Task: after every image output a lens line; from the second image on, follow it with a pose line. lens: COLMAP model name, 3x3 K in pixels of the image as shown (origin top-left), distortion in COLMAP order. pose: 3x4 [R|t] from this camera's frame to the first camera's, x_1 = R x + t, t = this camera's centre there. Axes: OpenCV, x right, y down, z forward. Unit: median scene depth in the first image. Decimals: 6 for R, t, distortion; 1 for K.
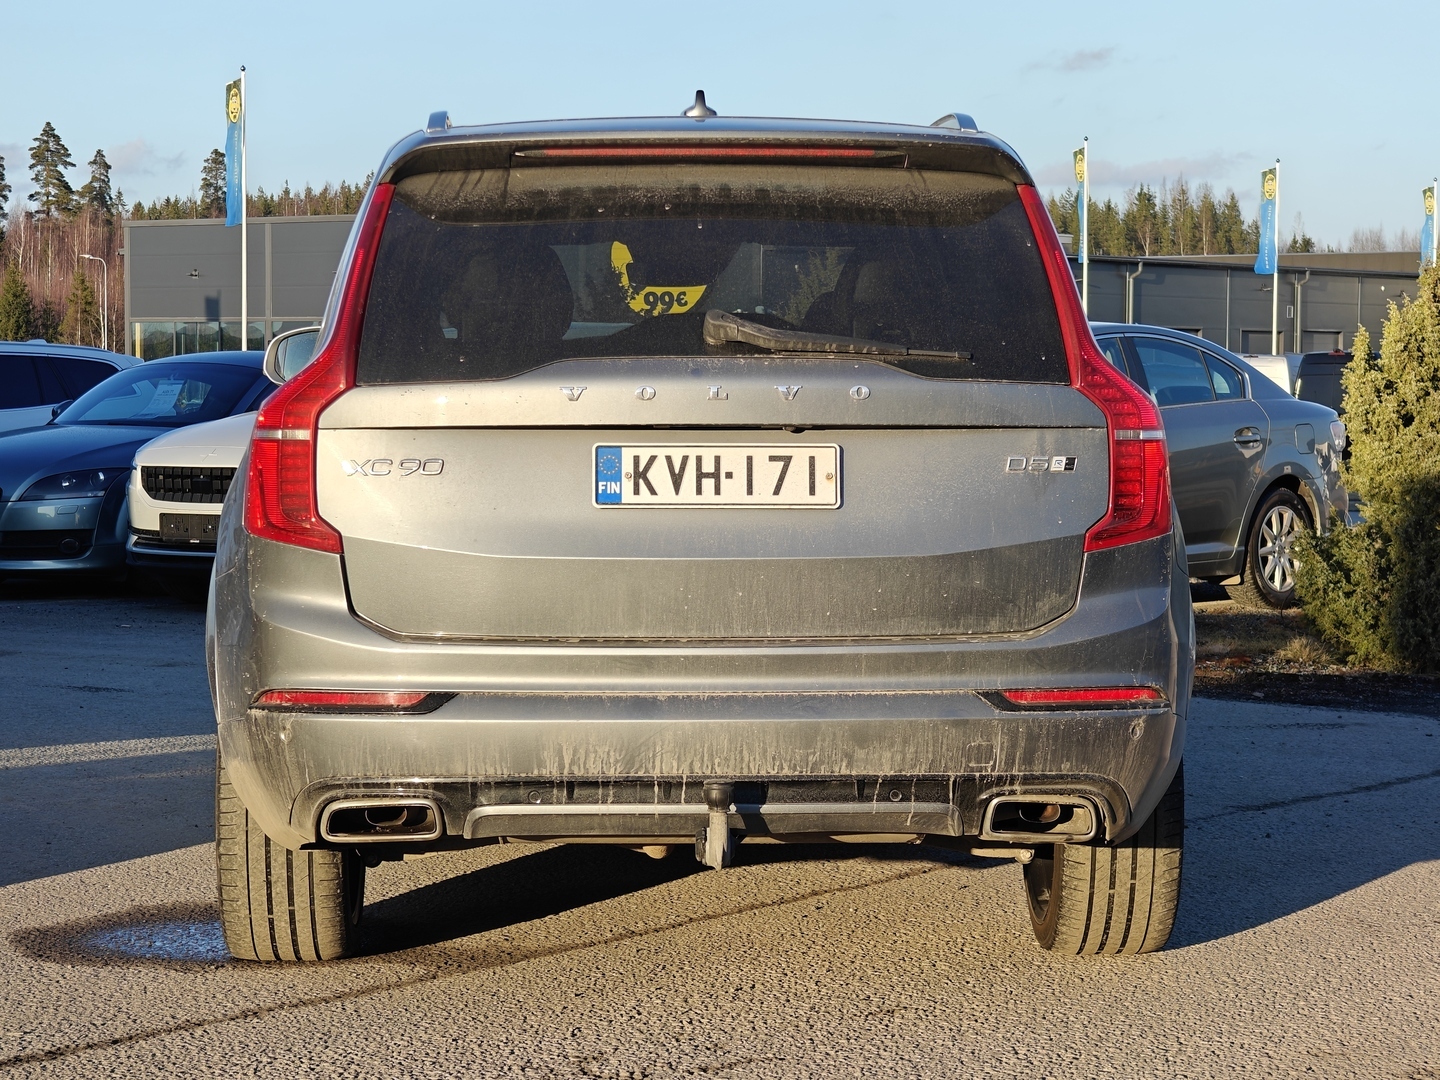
lens RADIAL K [[3352.4, 0, 722.1], [0, 3352.4, 536.0], [0, 0, 1]] dist [0.149590, 0.000000]
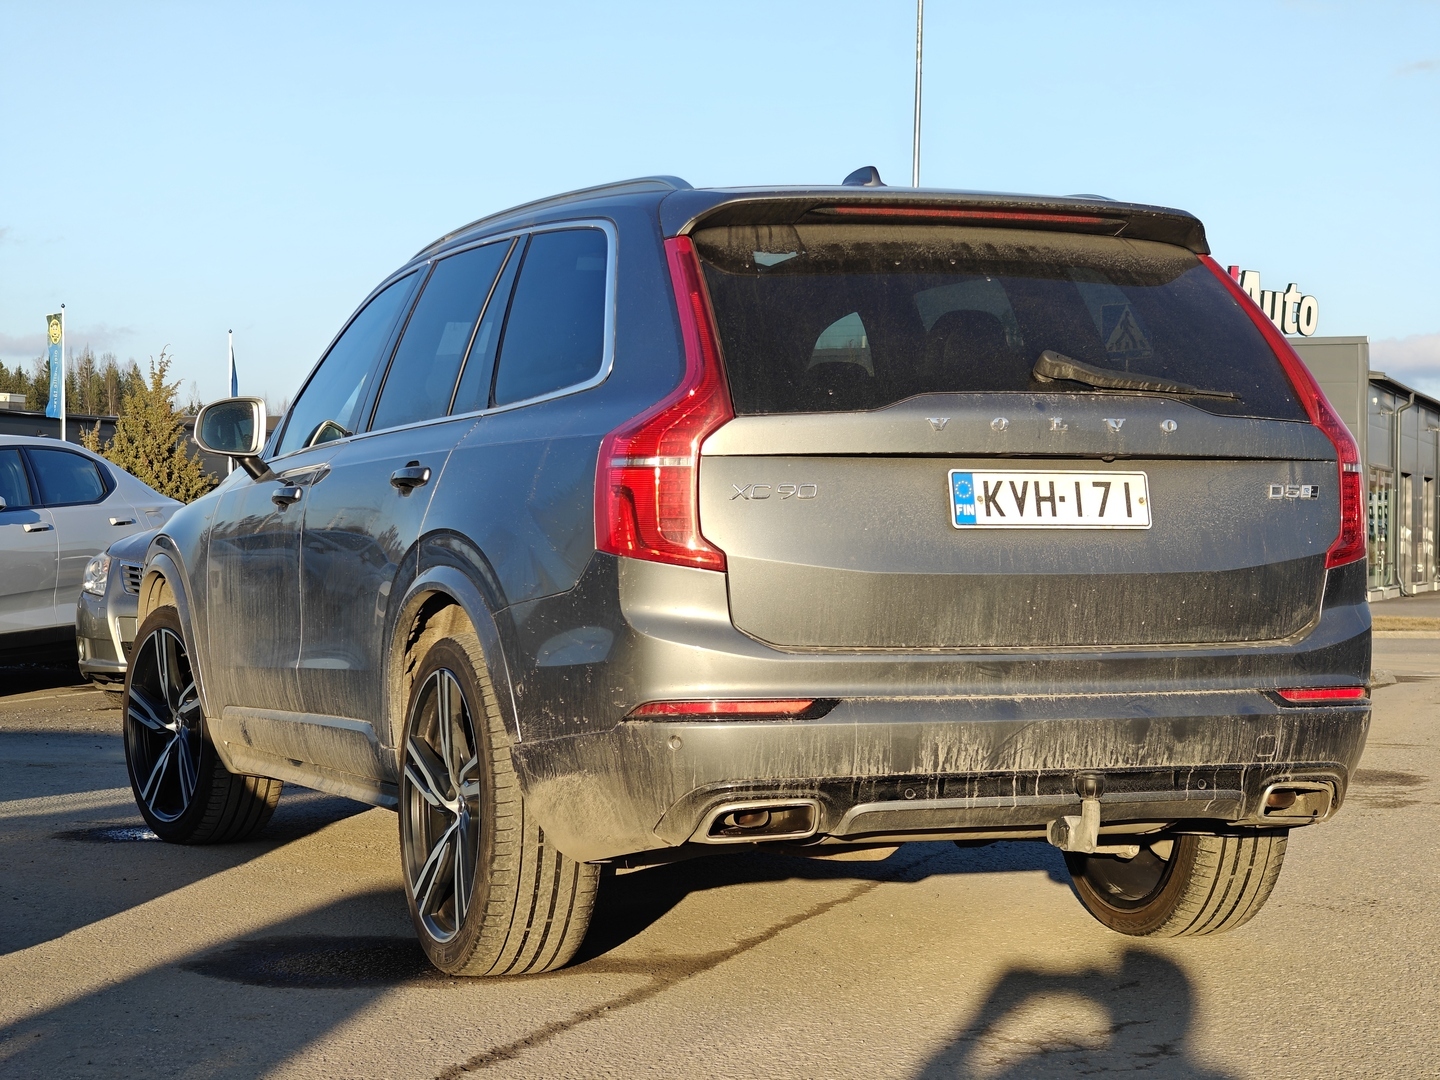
lens RADIAL K [[3000.6, 0, 720.5], [0, 3000.6, 541.1], [0, 0, 1]] dist [0.118780, 0.000000]
pose [[0.944179, -0.001418, 0.329431, -0.431159], [0.015624, 0.999058, -0.040479, 0.034211], [-0.329064, 0.043367, 0.943311, 0.098130]]
